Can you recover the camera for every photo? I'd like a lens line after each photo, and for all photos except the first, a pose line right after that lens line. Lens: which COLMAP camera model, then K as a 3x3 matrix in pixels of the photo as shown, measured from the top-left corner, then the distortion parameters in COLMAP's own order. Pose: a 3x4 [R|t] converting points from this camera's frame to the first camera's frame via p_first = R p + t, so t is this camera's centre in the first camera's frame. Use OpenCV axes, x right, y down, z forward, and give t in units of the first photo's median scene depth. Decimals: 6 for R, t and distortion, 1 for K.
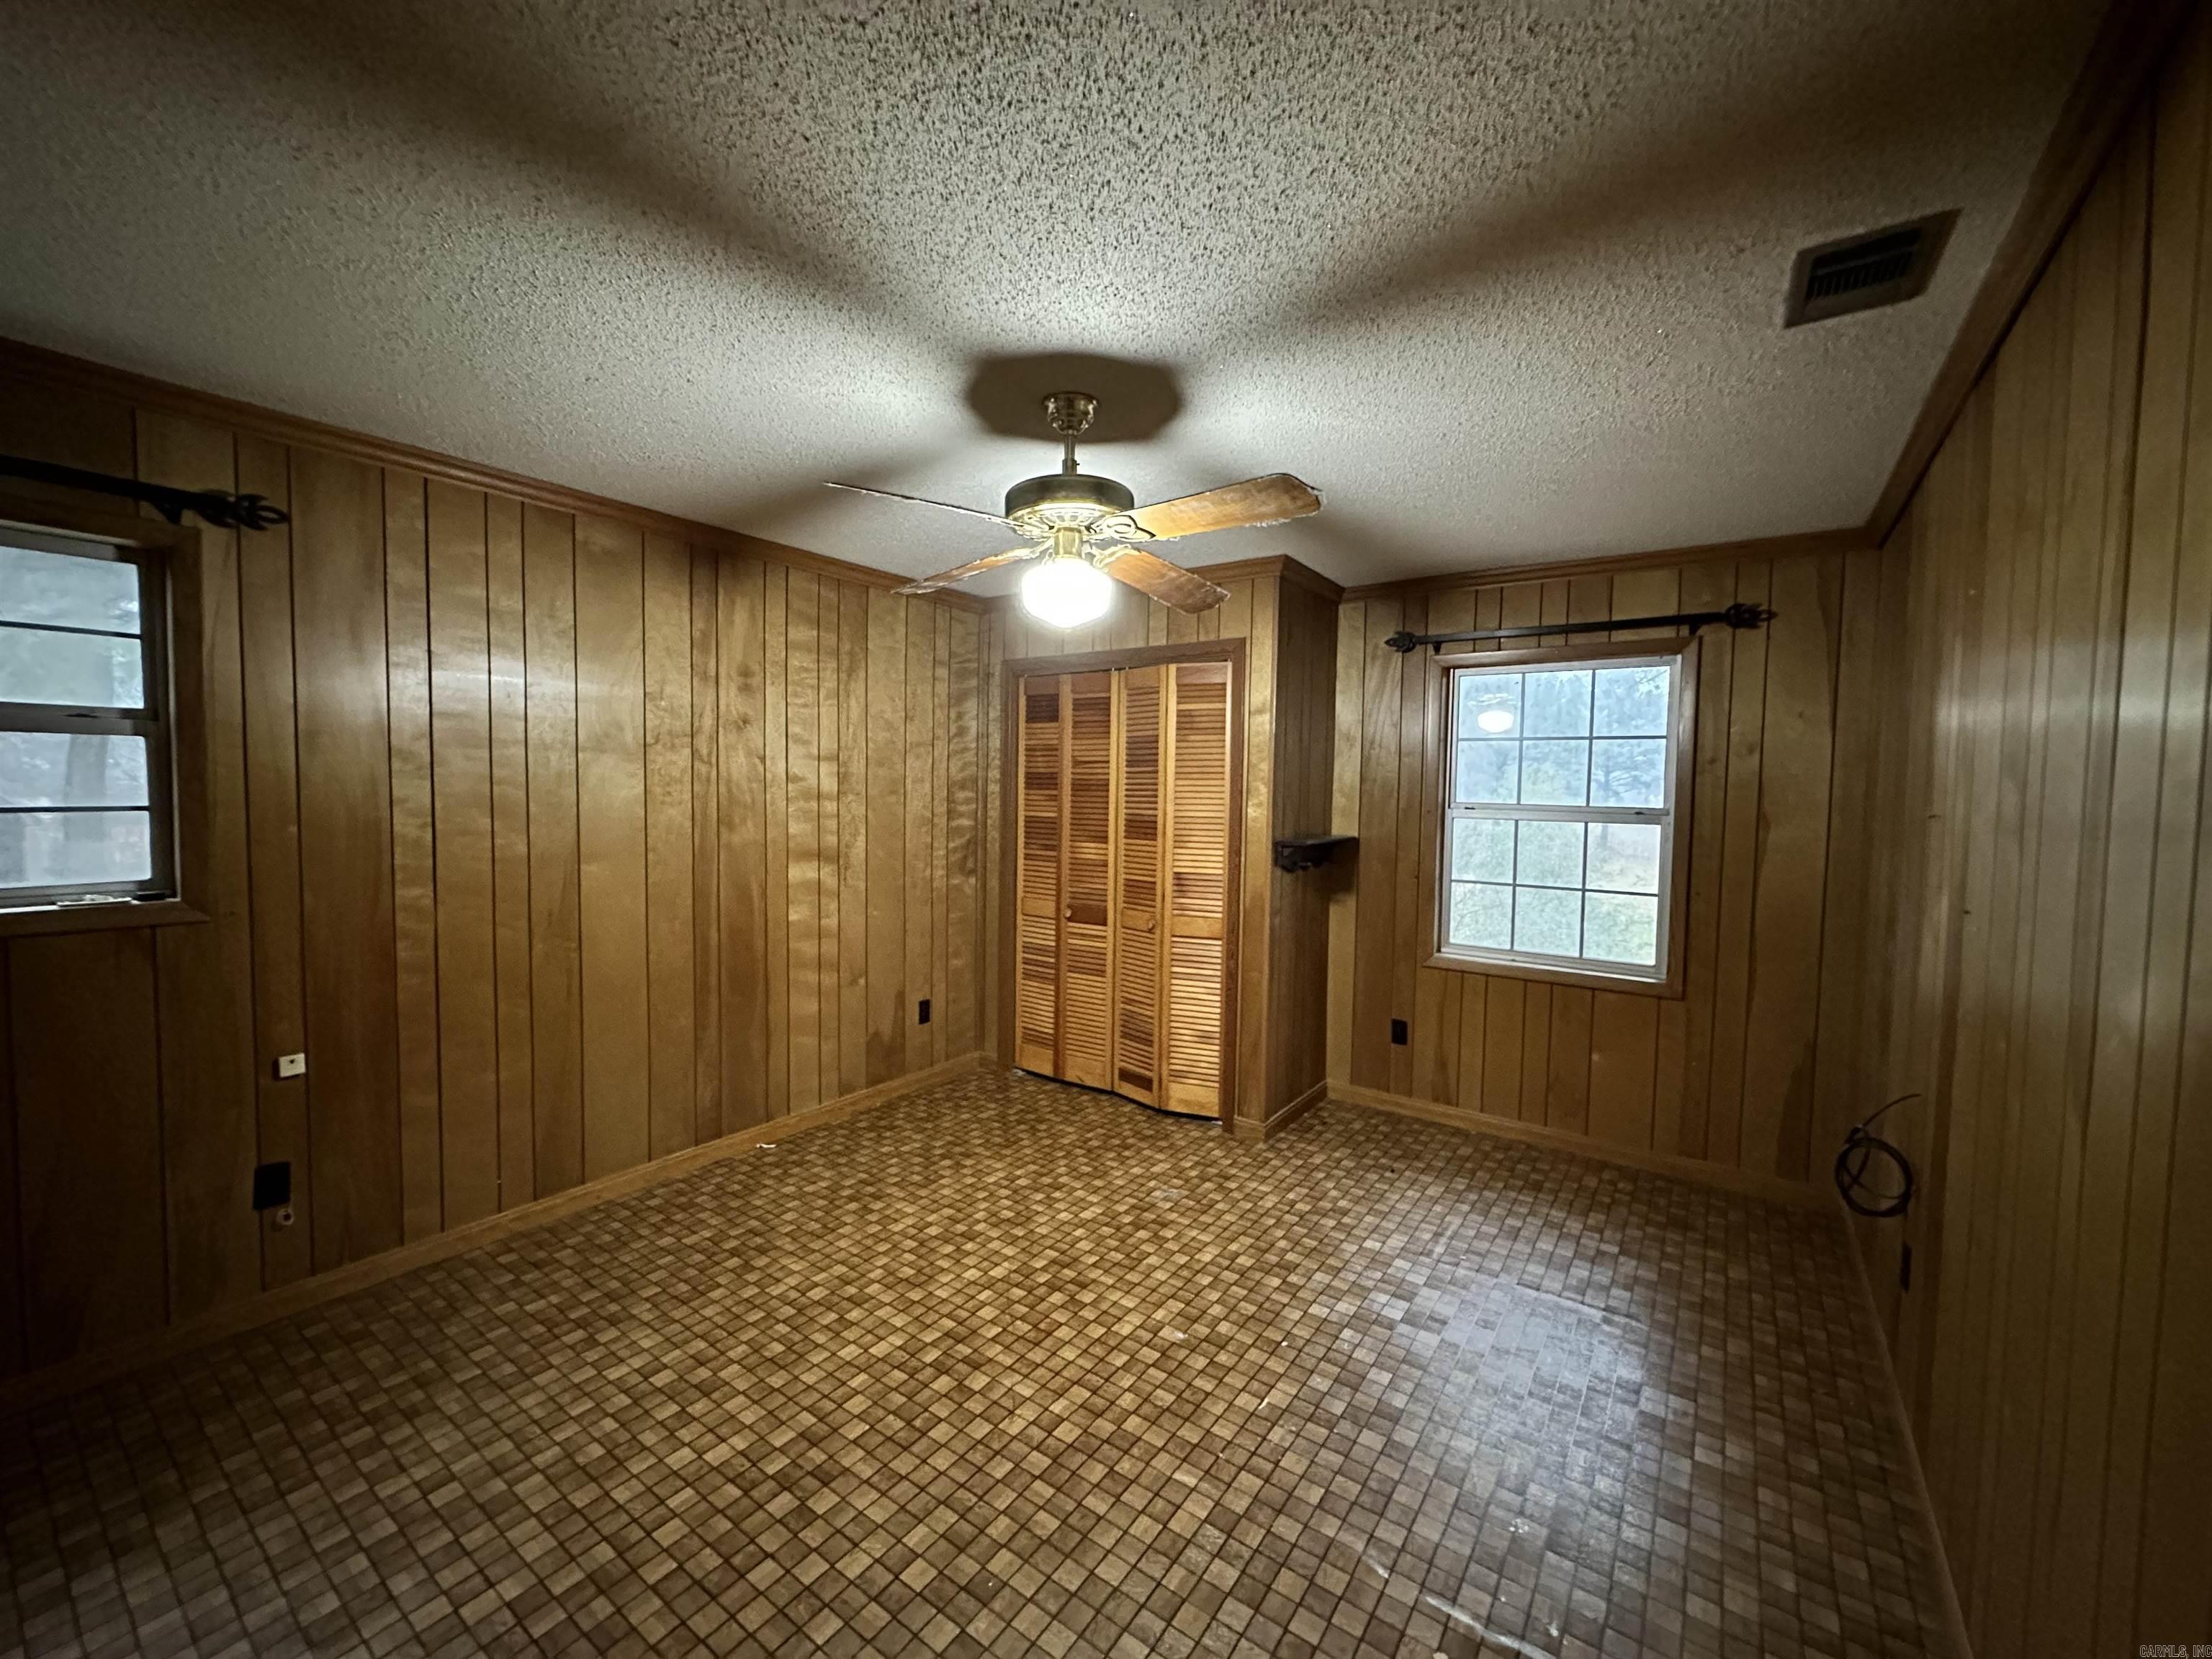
lens RADIAL K [[890.2, 0, 1104.8], [0, 890.2, 830.9], [0, 0, 1]] dist [0.001438, 0.000183]
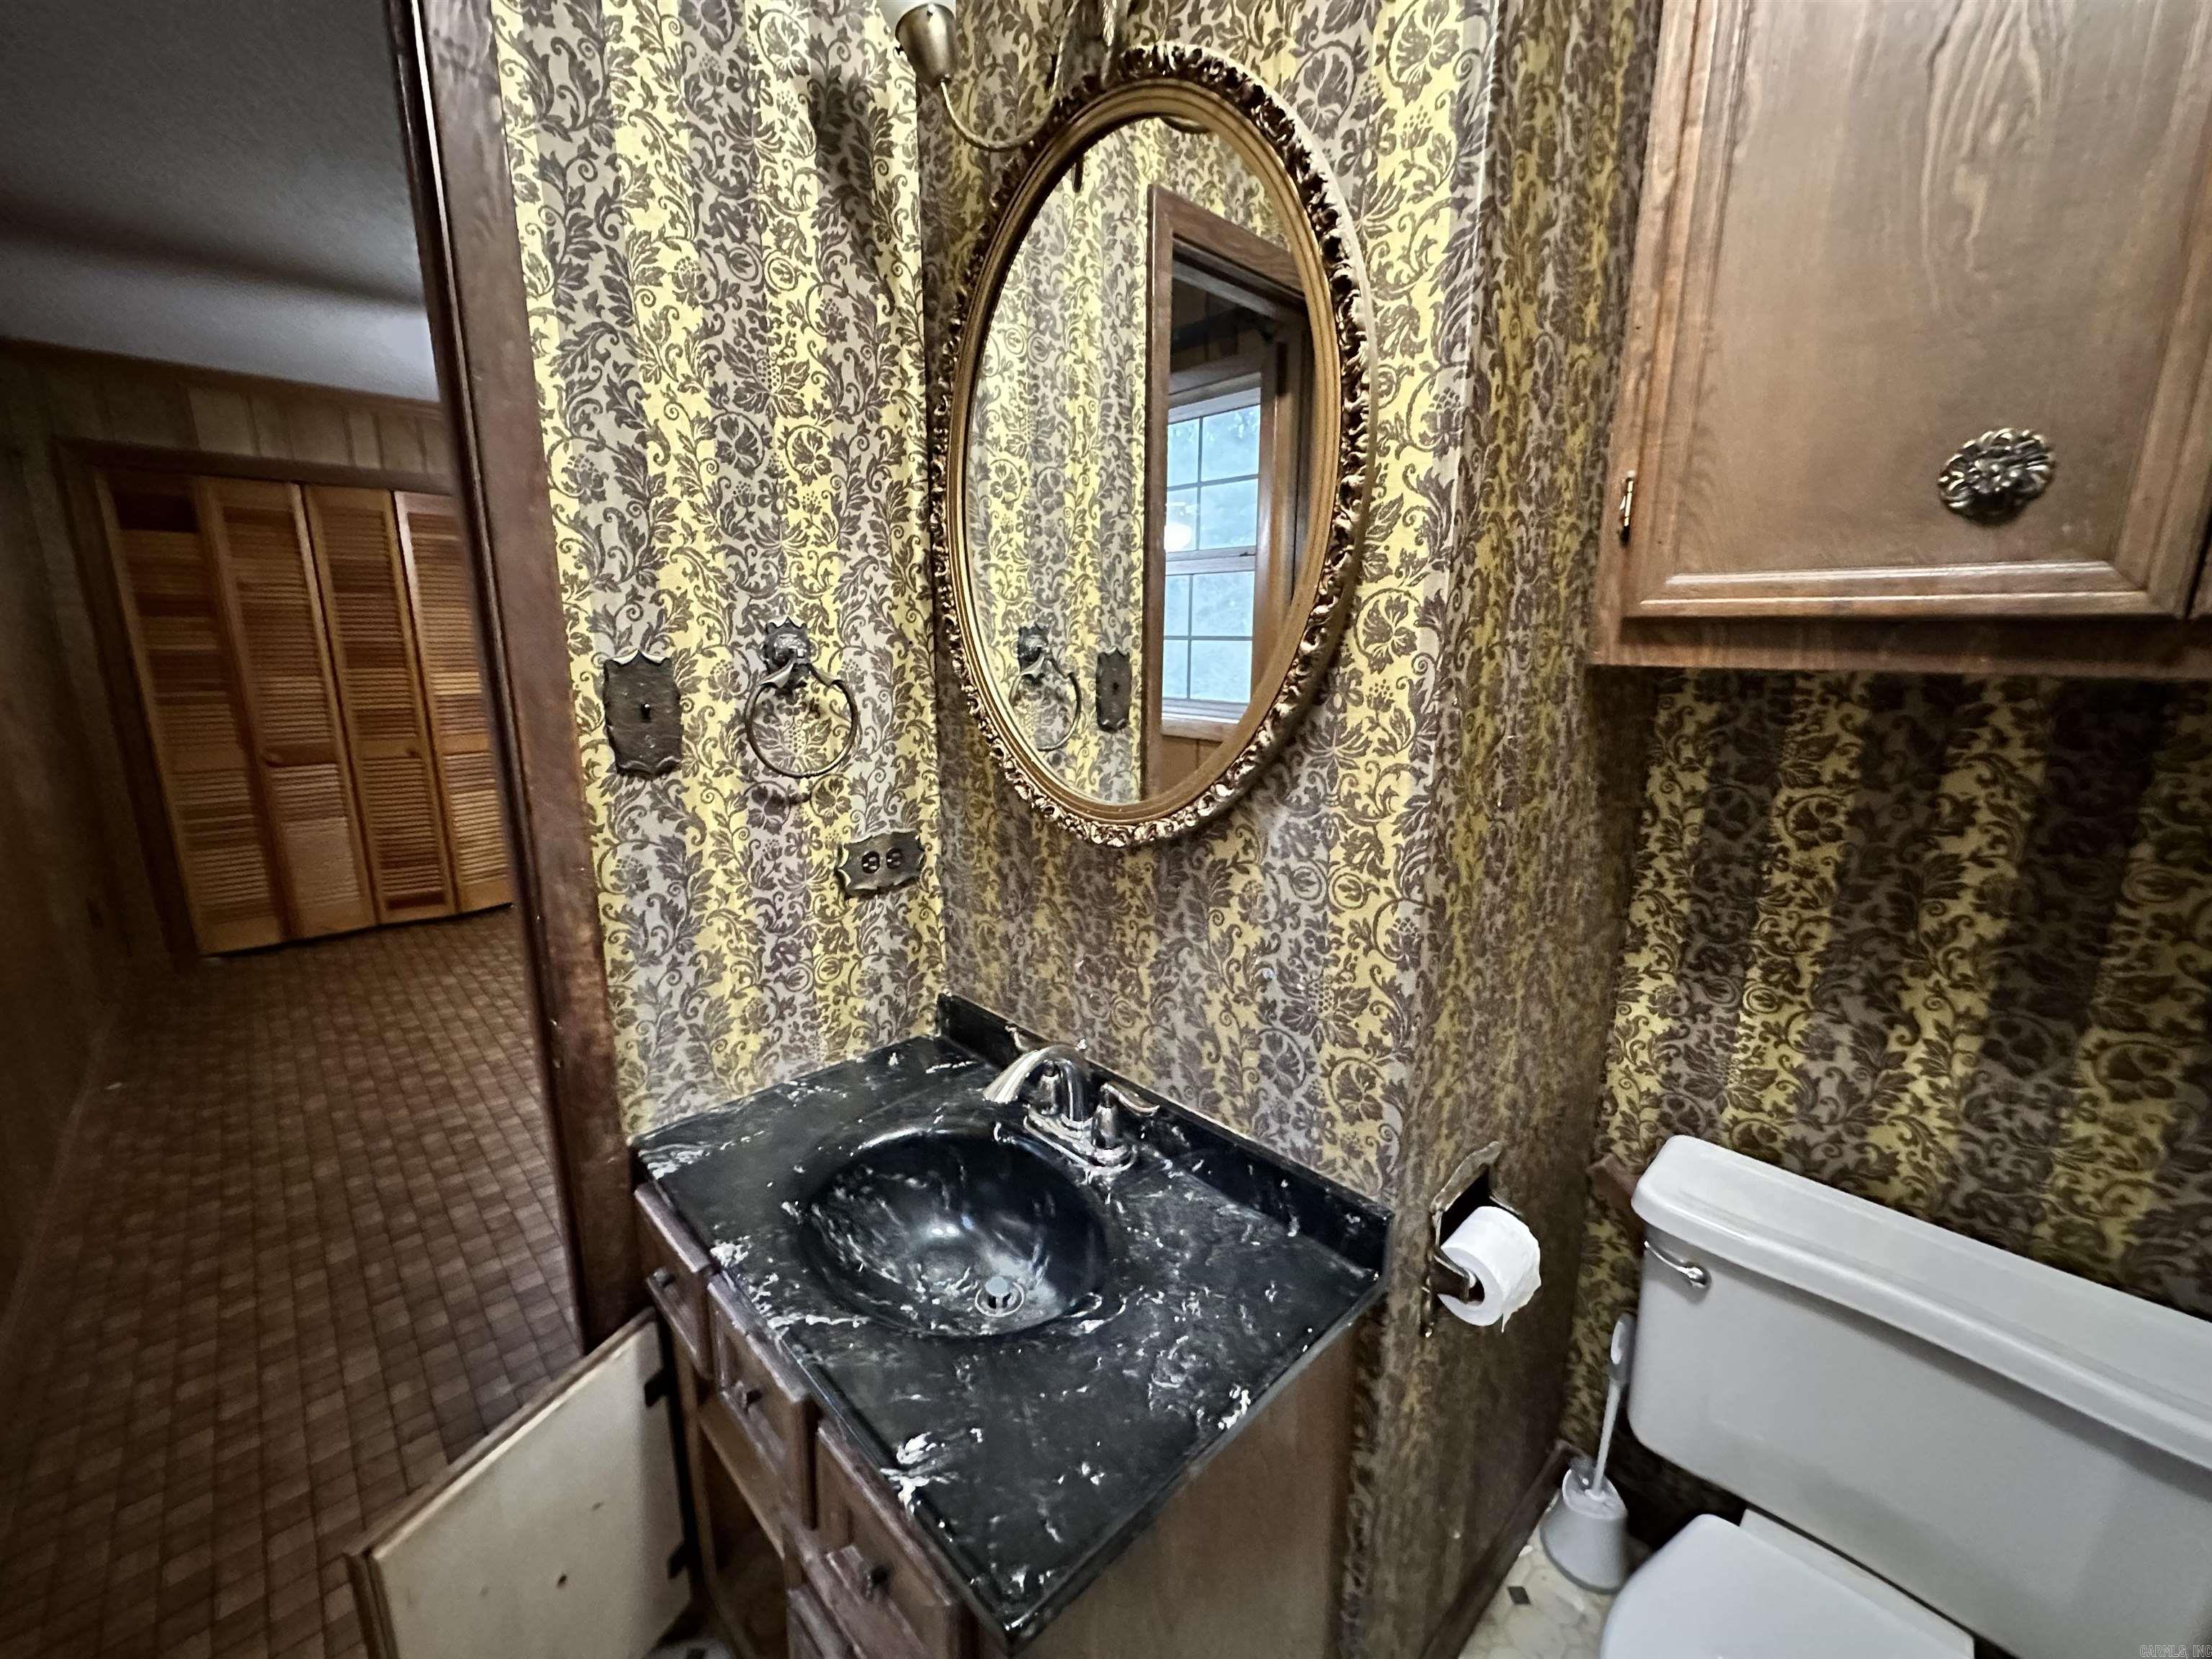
lens RADIAL K [[890.2, 0, 1102.2], [0, 890.2, 826.1], [0, 0, 1]] dist [0.001438, 0.000183]
pose [[0.188409, -0.226991, 0.955498, -0.746161], [0.037652, 0.973877, 0.223933, -0.010654], [-0.981369, -0.006214, 0.192034, 0.008057]]
